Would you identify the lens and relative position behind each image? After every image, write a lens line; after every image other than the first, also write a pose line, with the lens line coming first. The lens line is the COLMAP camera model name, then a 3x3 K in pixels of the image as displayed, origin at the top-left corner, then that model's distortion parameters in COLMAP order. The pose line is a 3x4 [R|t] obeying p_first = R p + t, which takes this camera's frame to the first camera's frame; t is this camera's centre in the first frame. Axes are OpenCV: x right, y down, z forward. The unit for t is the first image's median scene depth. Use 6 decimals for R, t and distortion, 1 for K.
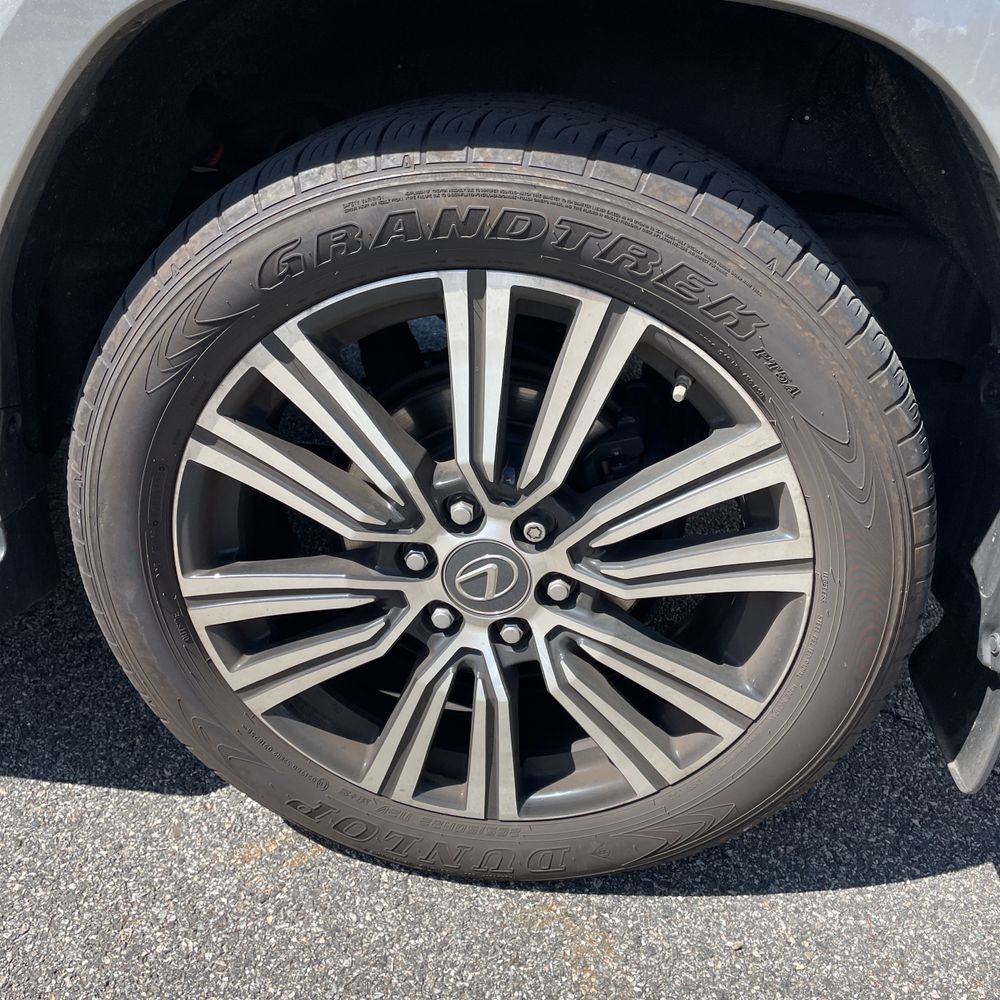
lens RADIAL K [[1037.9, 0, 522.4], [0, 1037.9, 497.1], [0, 0, 1]] dist [0.104870, -0.166679]
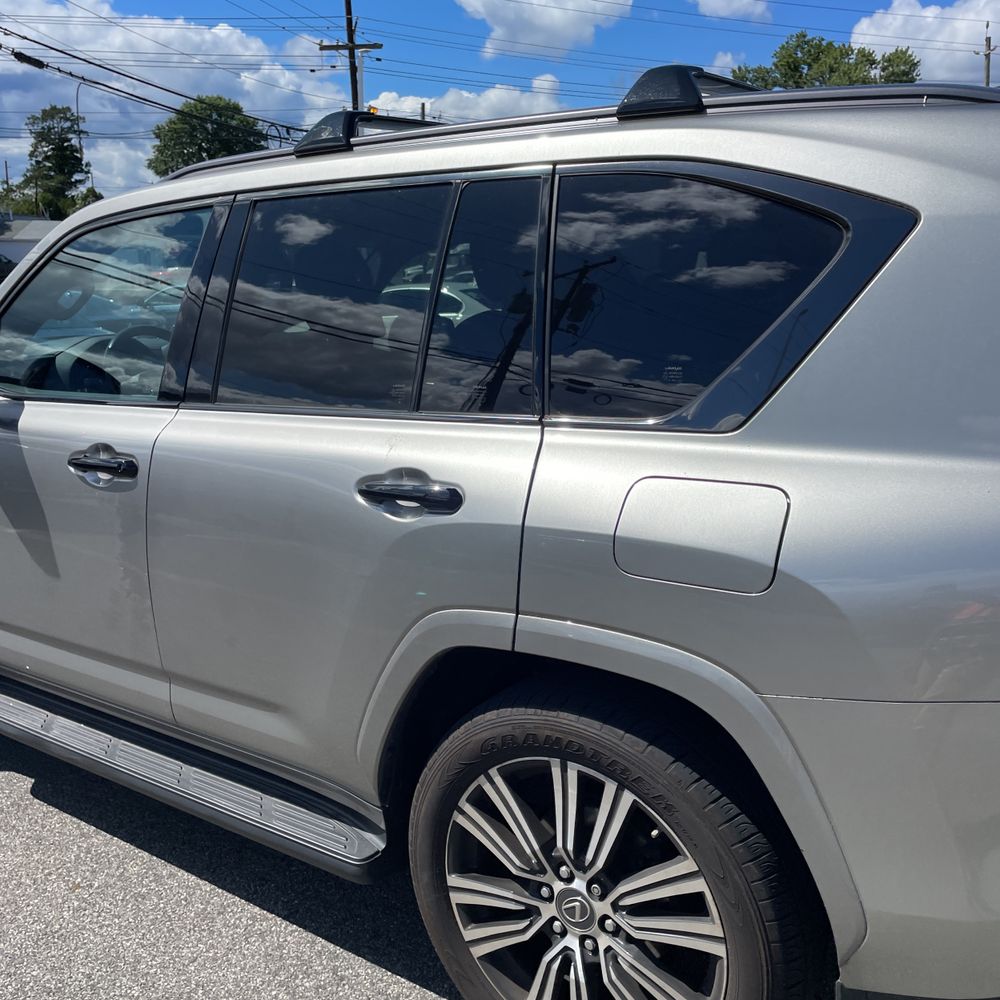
lens RADIAL K [[1008.0, 0, 499.9], [0, 1008.0, 485.0], [0, 0, 1]] dist [0.075784, -0.095440]
pose [[0.875038, 0.027854, -0.483252, 0.780789], [-0.169486, 0.952776, -0.251976, -0.185261], [0.453413, 0.302393, 0.838436, -0.964031]]
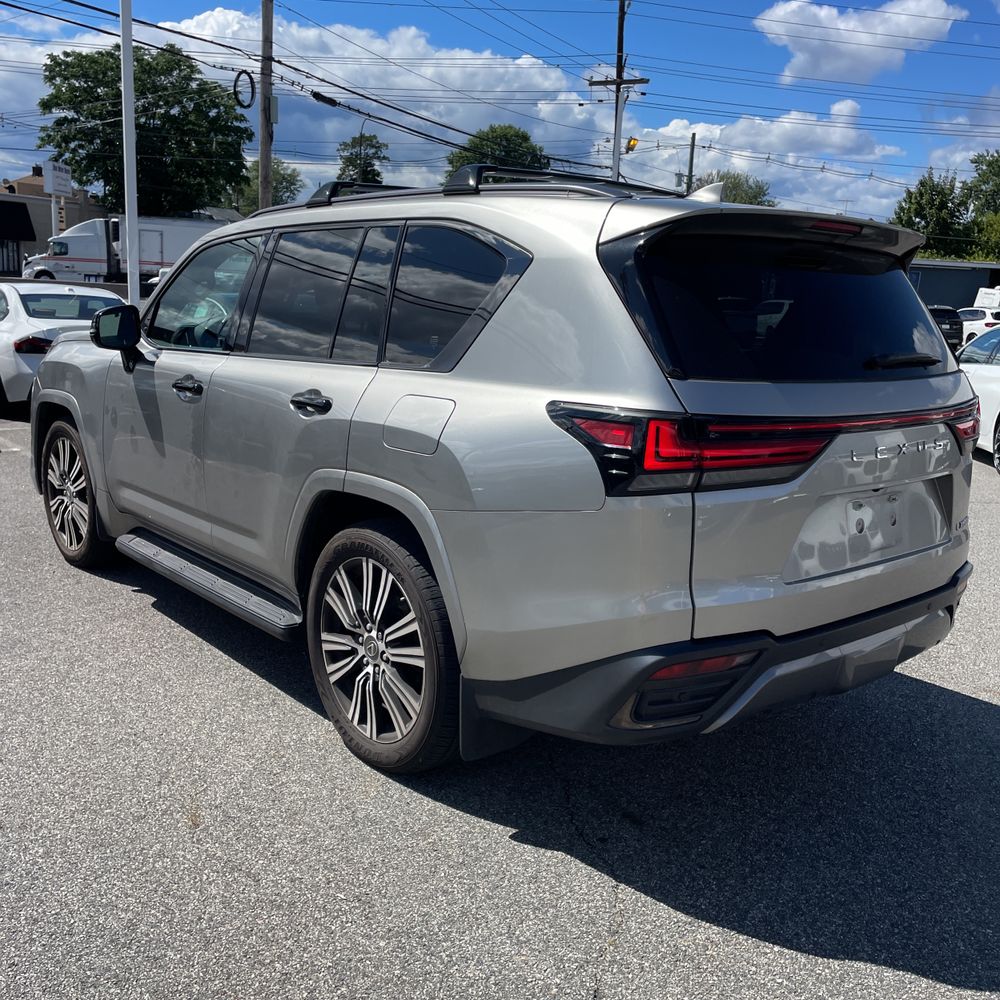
lens RADIAL K [[1018.4, 0, 504.7], [0, 1018.4, 471.2], [0, 0, 1]] dist [0.091189, -0.123182]
pose [[0.723521, 0.082141, -0.685398, 2.625636], [-0.319062, 0.920265, -0.226520, 0.169517], [0.612141, 0.382576, 0.692039, -1.318625]]
